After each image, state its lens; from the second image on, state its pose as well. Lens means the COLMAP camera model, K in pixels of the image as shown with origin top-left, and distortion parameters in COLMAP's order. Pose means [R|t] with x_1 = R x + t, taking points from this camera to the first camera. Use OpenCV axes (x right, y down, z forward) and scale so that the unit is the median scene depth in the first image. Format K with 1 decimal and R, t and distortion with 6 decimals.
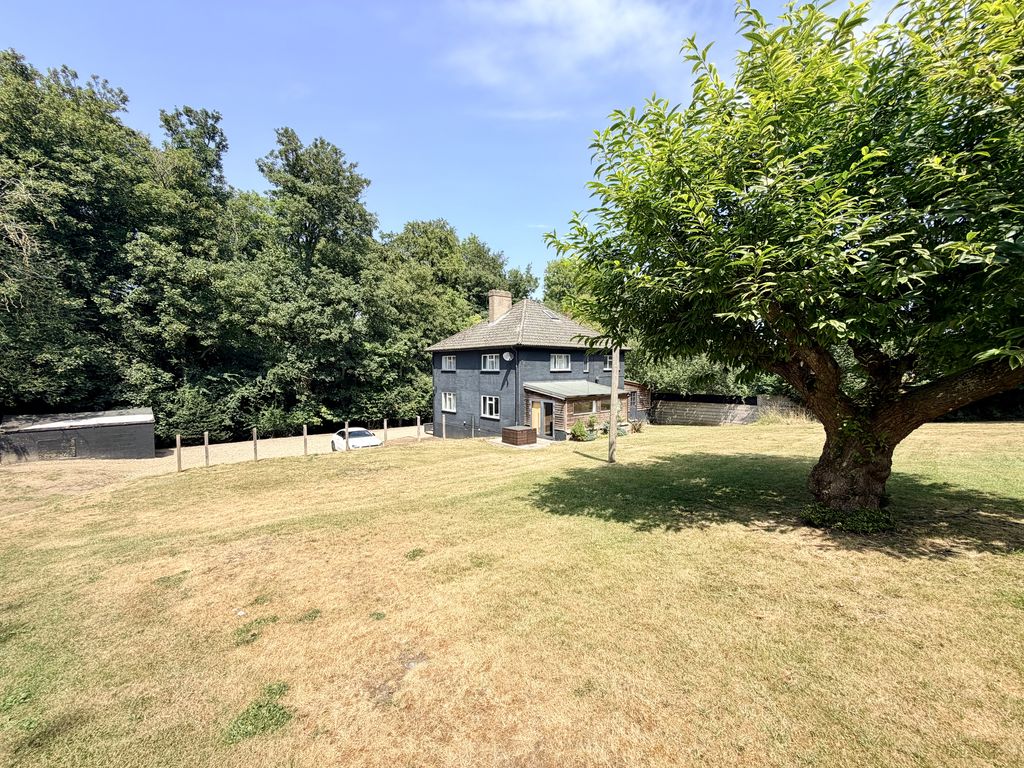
lens RADIAL K [[411.8, 0, 511.9], [0, 411.8, 383.0], [0, 0, 1]] dist [0.000660, -0.000208]
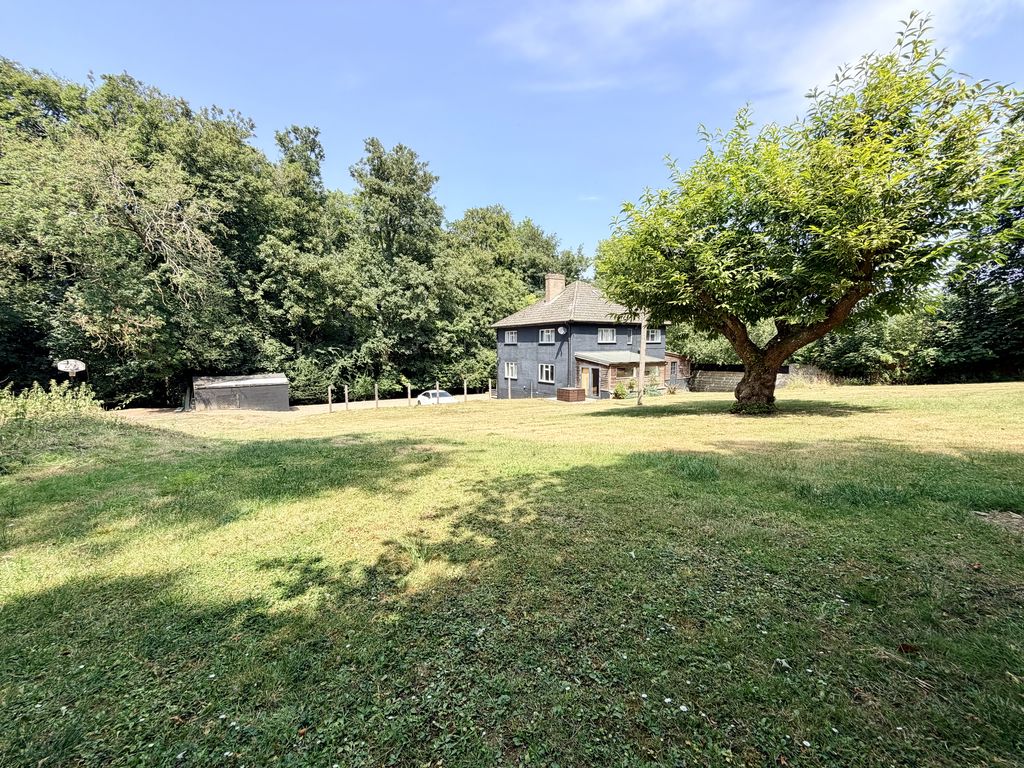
lens RADIAL K [[411.8, 0, 511.3], [0, 411.8, 383.1], [0, 0, 1]] dist [0.000660, -0.000208]
pose [[0.992542, 0.006915, -0.121708, -0.007098], [-0.000448, 0.998590, 0.053084, 0.019426], [0.121904, -0.052633, 0.991145, -0.171252]]
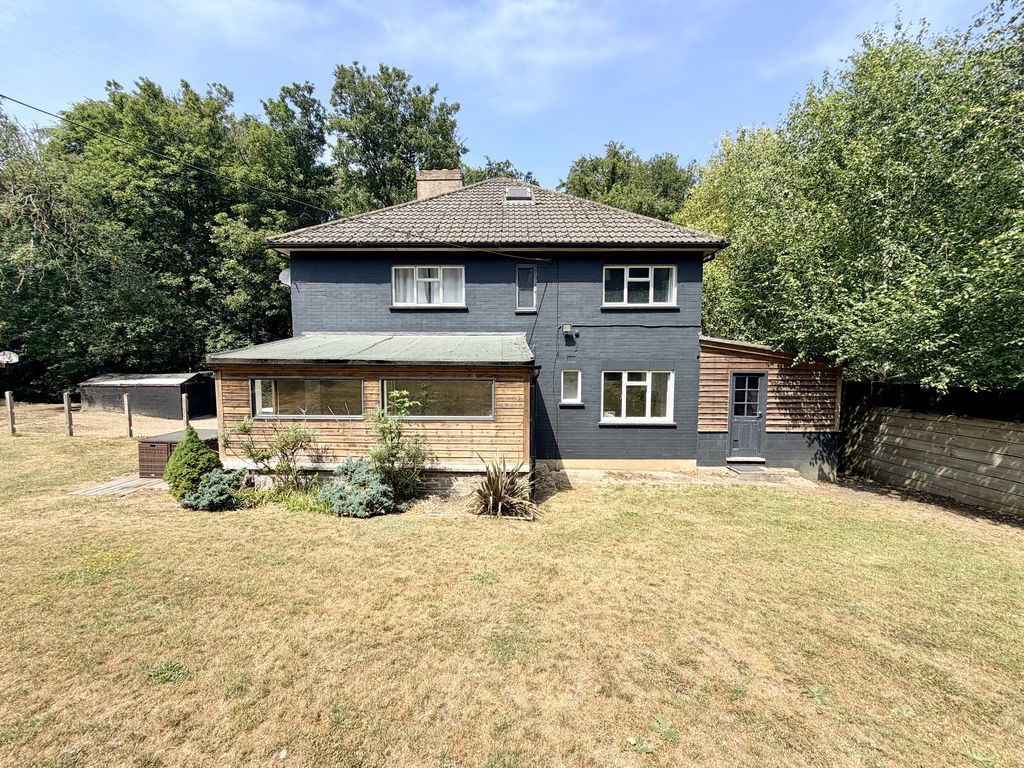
lens RADIAL K [[411.8, 0, 509.5], [0, 411.8, 383.8], [0, 0, 1]] dist [0.000660, -0.000208]
pose [[0.753672, 0.044314, -0.655755, 0.375013], [-0.029623, 0.999001, 0.033463, 0.024997], [0.656583, -0.005794, 0.754232, 0.631534]]
